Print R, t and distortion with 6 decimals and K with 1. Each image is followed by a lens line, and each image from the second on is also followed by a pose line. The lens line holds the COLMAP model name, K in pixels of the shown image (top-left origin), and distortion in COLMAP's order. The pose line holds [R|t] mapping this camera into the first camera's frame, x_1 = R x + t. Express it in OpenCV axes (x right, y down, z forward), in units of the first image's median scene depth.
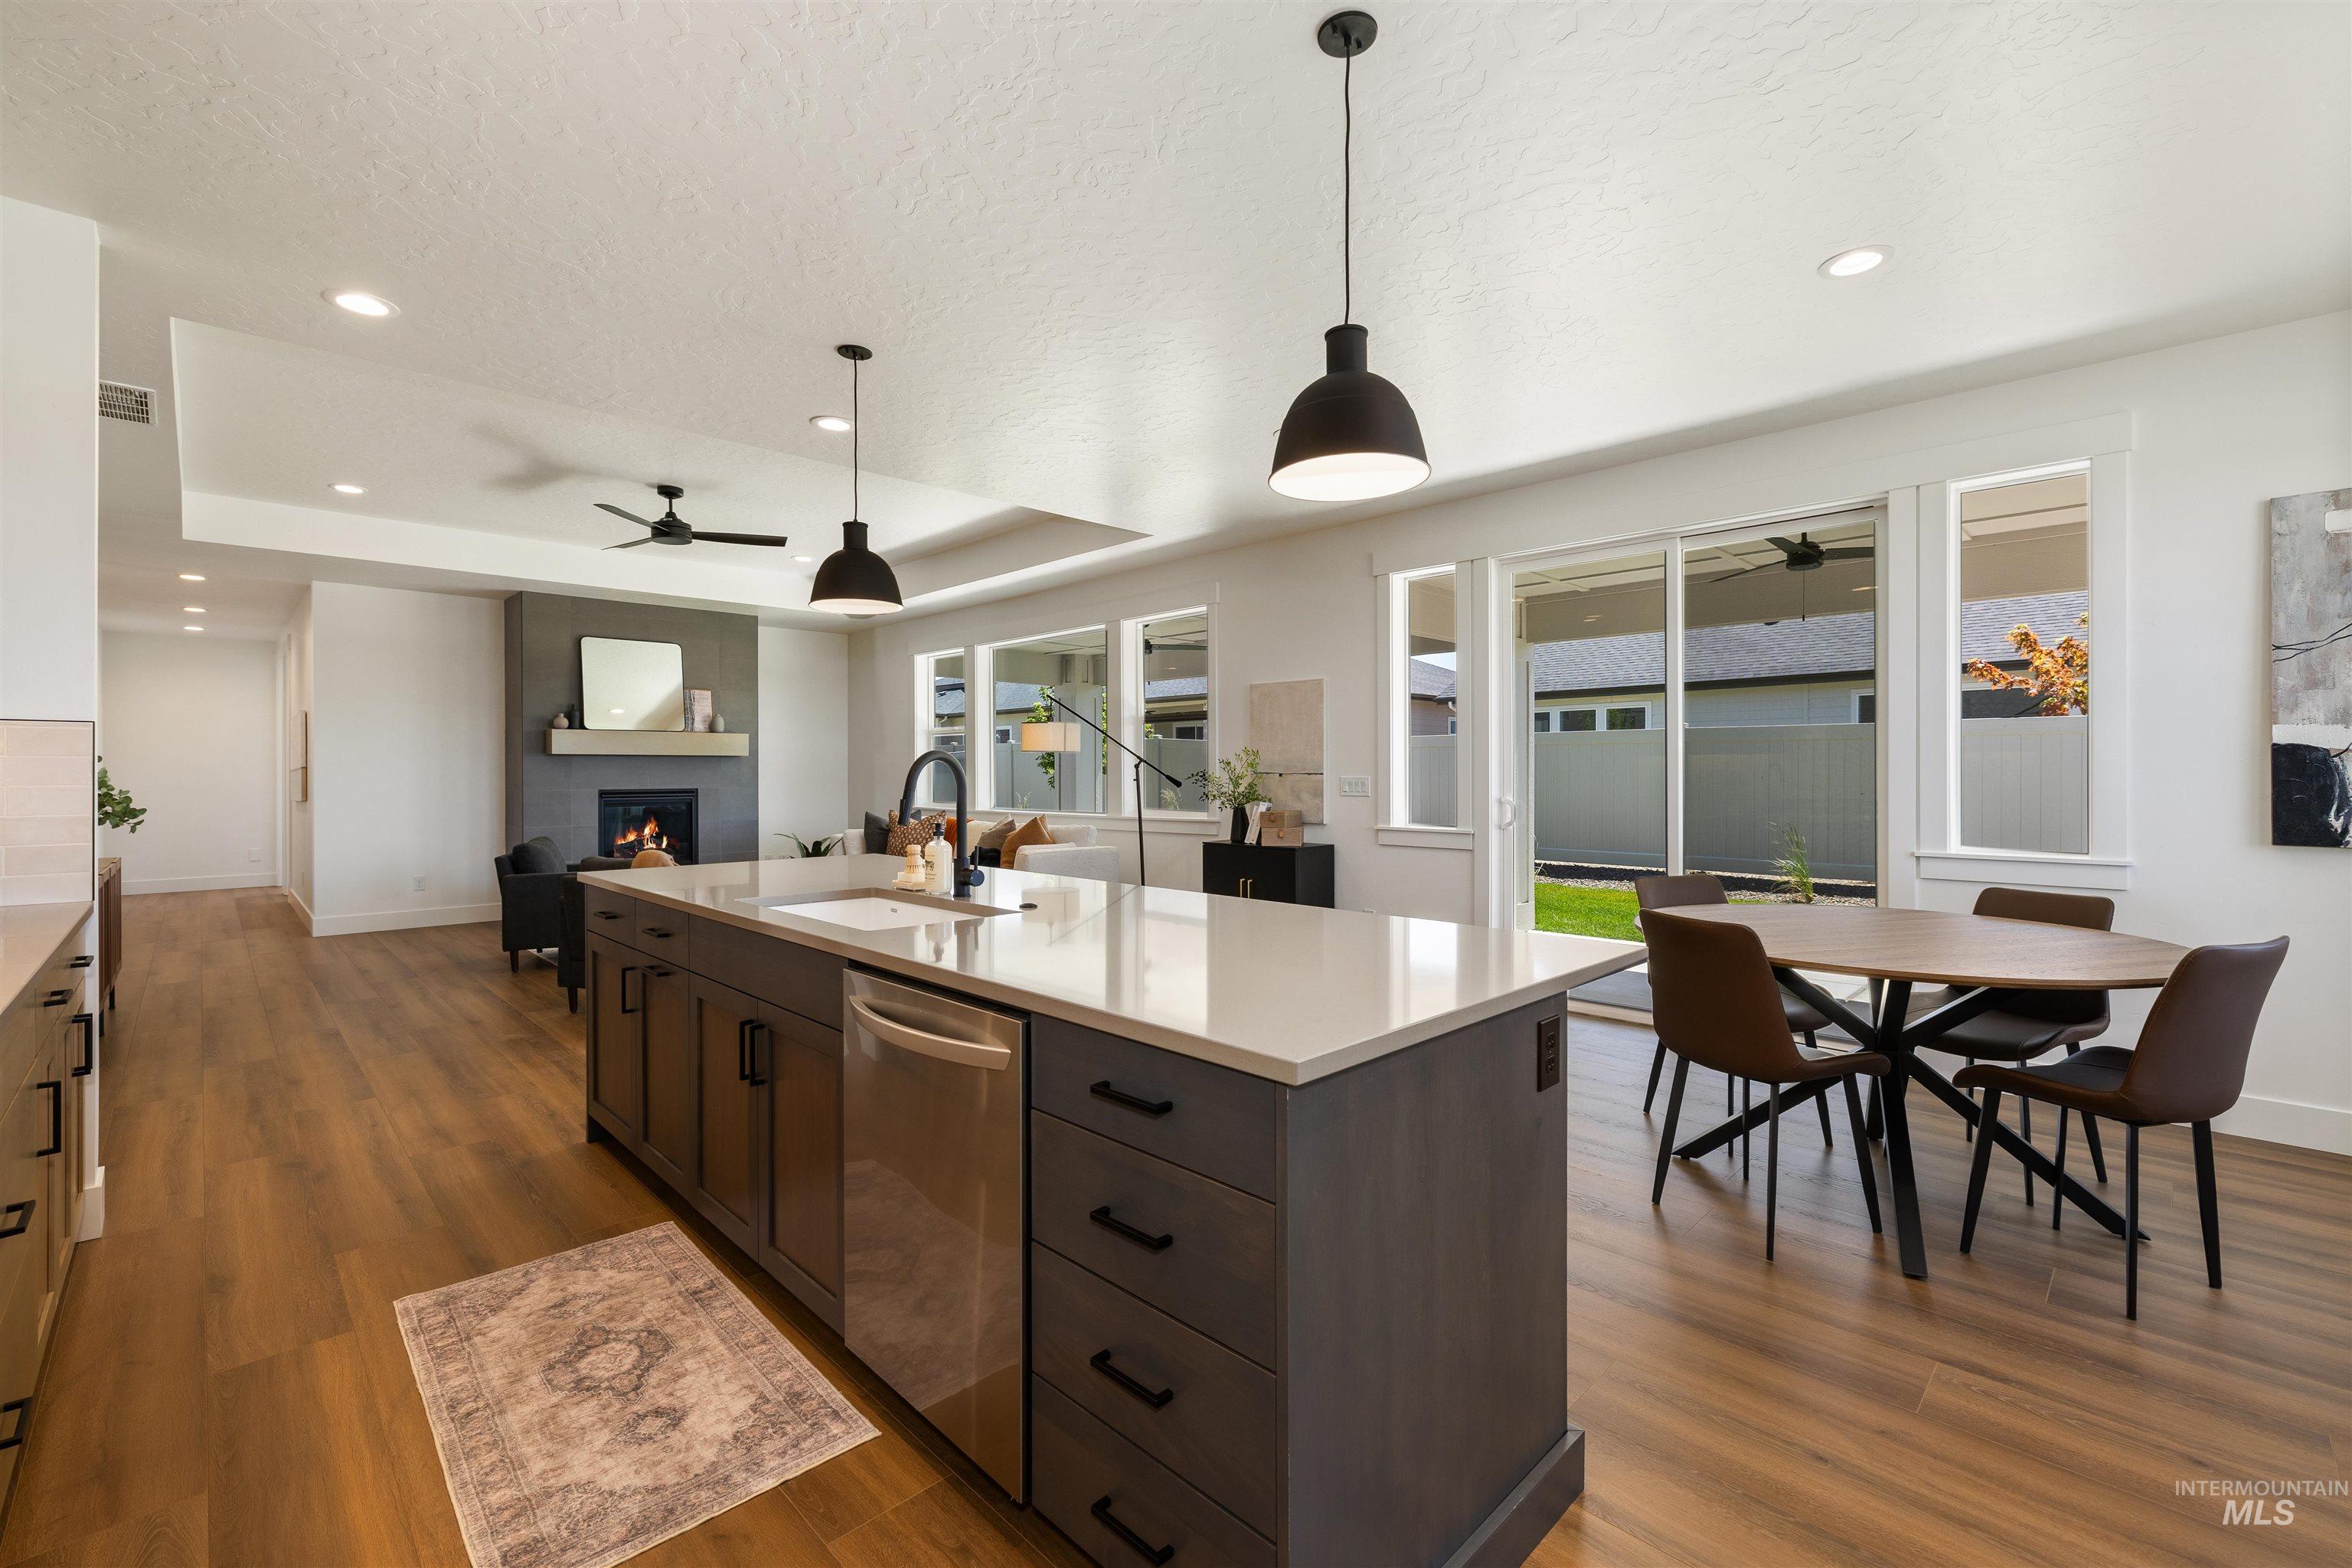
lens RADIAL K [[998.7, 0, 1177.6], [0, 998.7, 779.8], [0, 0, 1]] dist [0.000542, 0.000381]
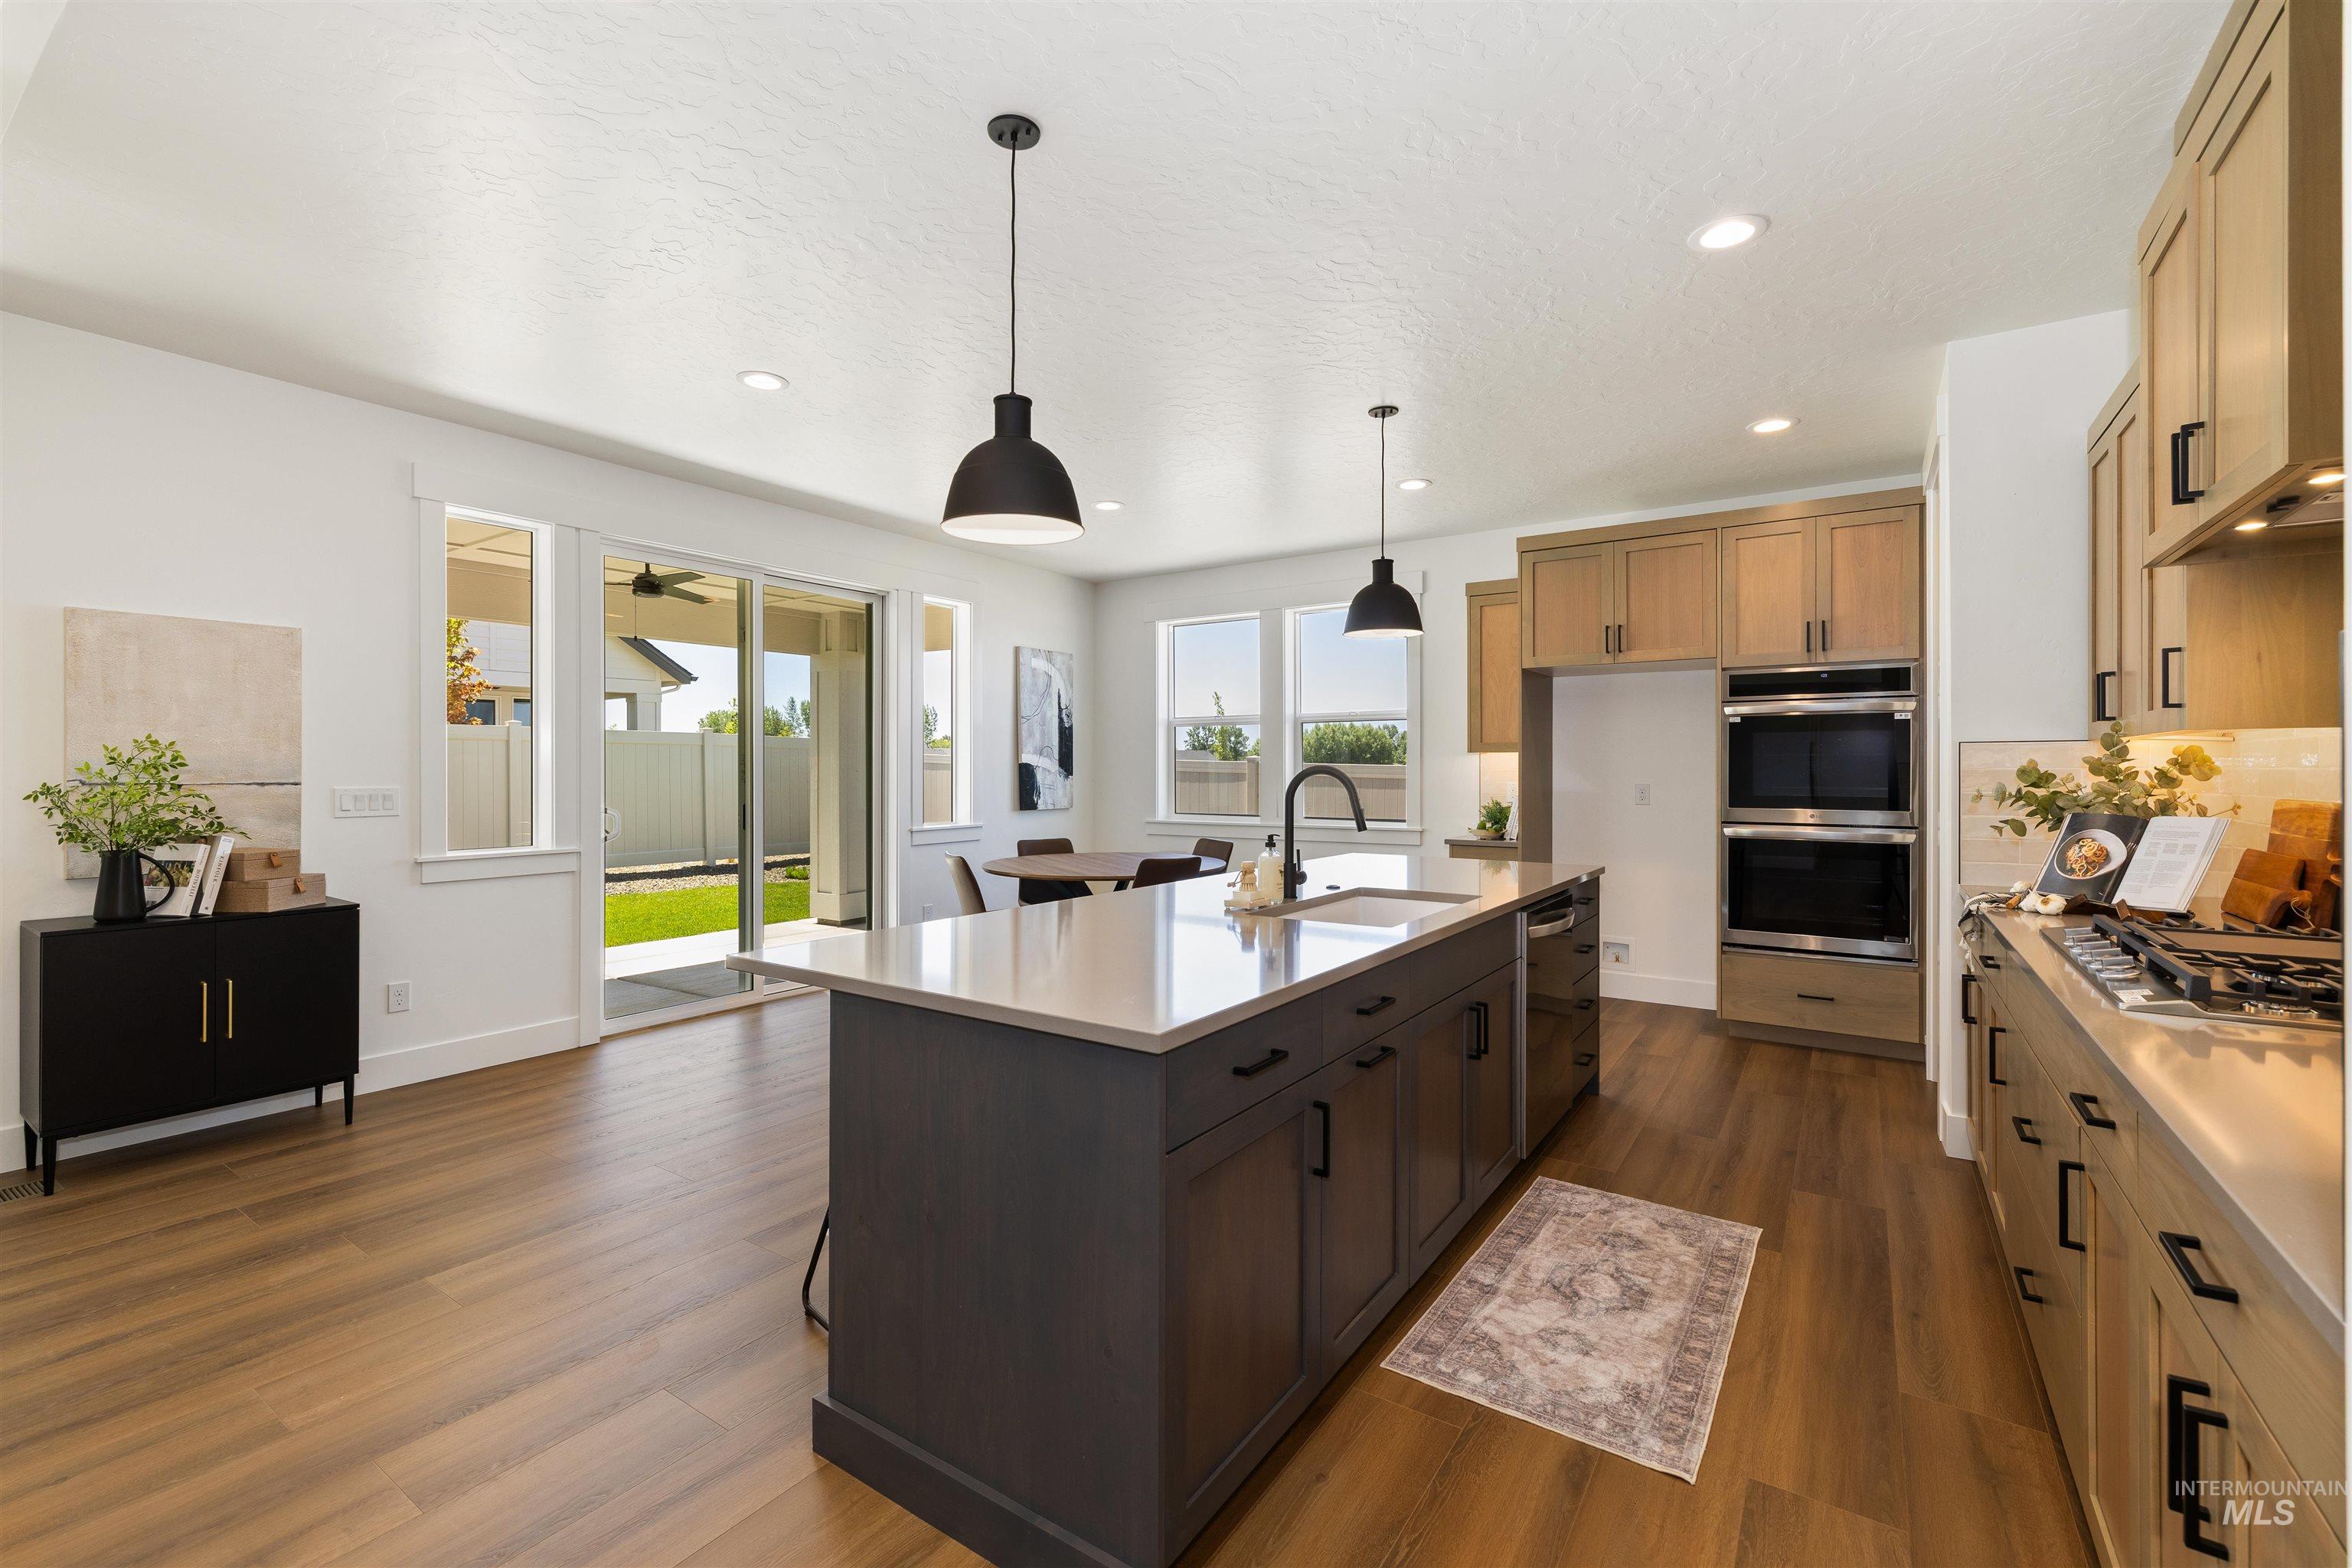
lens RADIAL K [[998.7, 0, 1172.1], [0, 998.7, 771.1], [0, 0, 1]] dist [0.000542, 0.000381]
pose [[-0.194509, -0.001446, 0.980900, -0.559939], [0.006682, 0.999974, 0.002799, -0.011860], [-0.980878, 0.007099, -0.194494, 0.590644]]
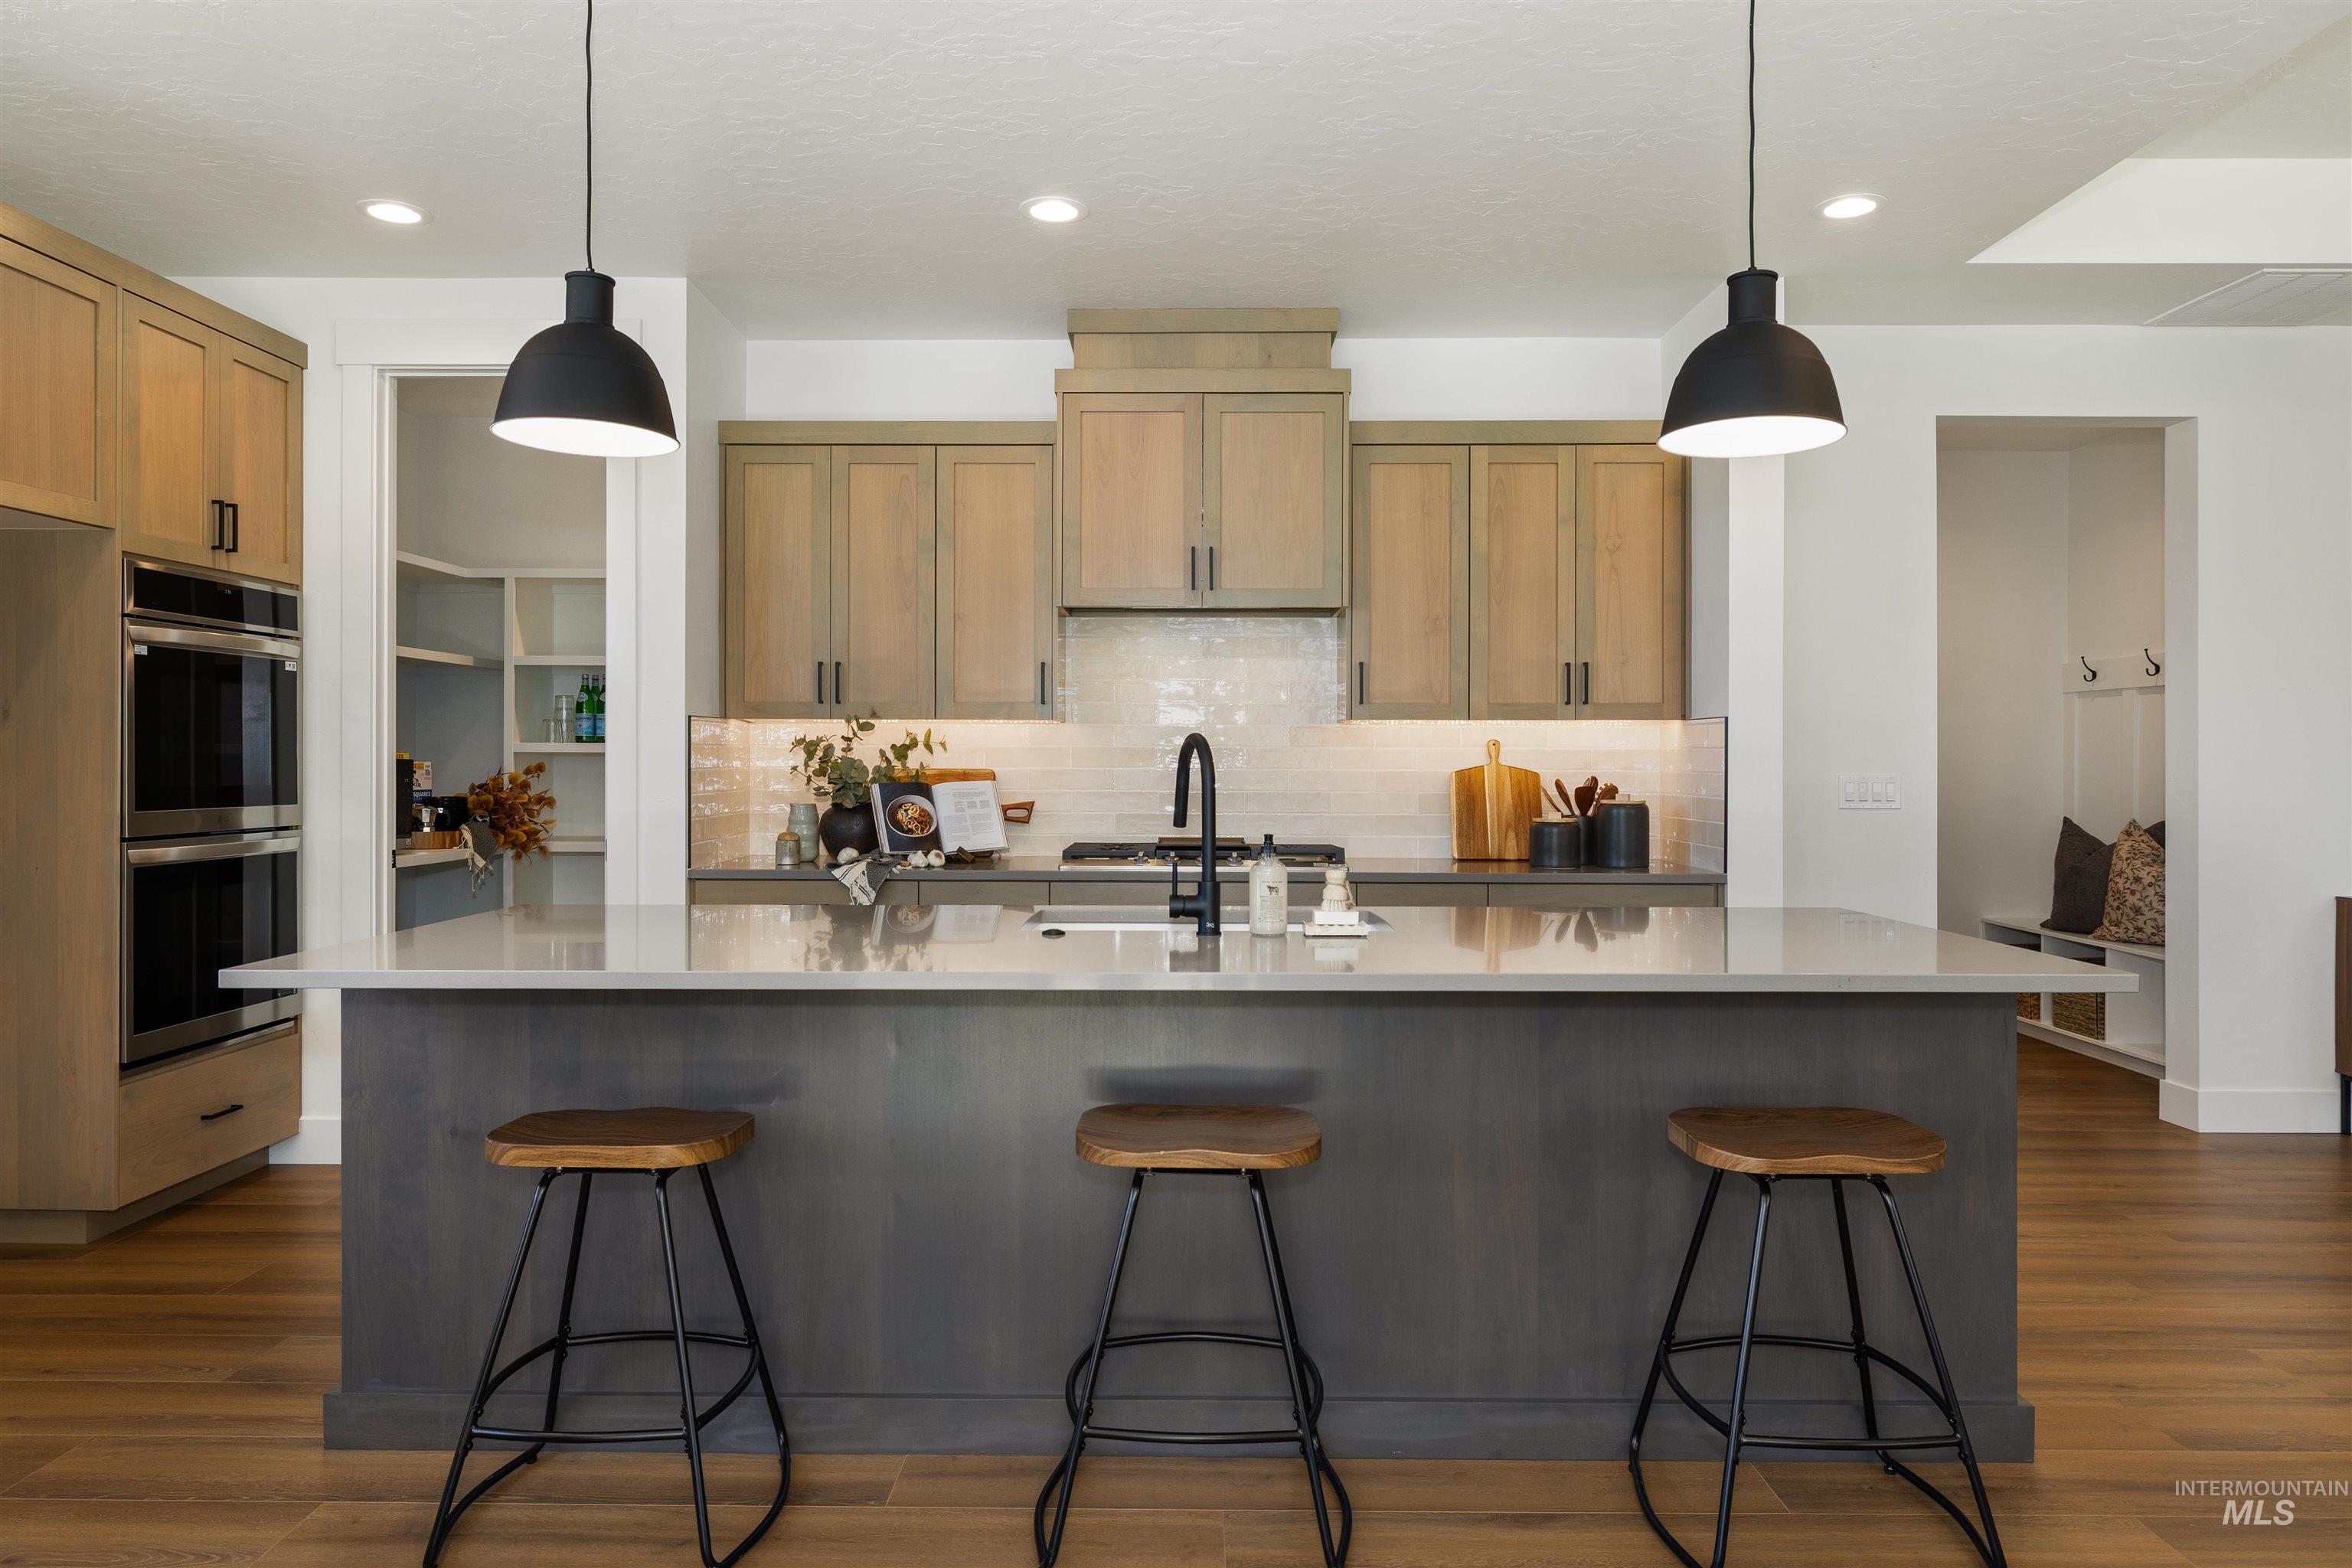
lens RADIAL K [[1470.1, 0, 1169.5], [0, 1470.1, 773.4], [0, 0, 1]] dist [-0.007578, 0.002896]
pose [[-0.712341, 0.005523, -0.701812, 0.230402], [-0.006164, 0.999881, 0.014126, -0.005890], [0.701806, 0.014388, -0.712222, 0.759120]]
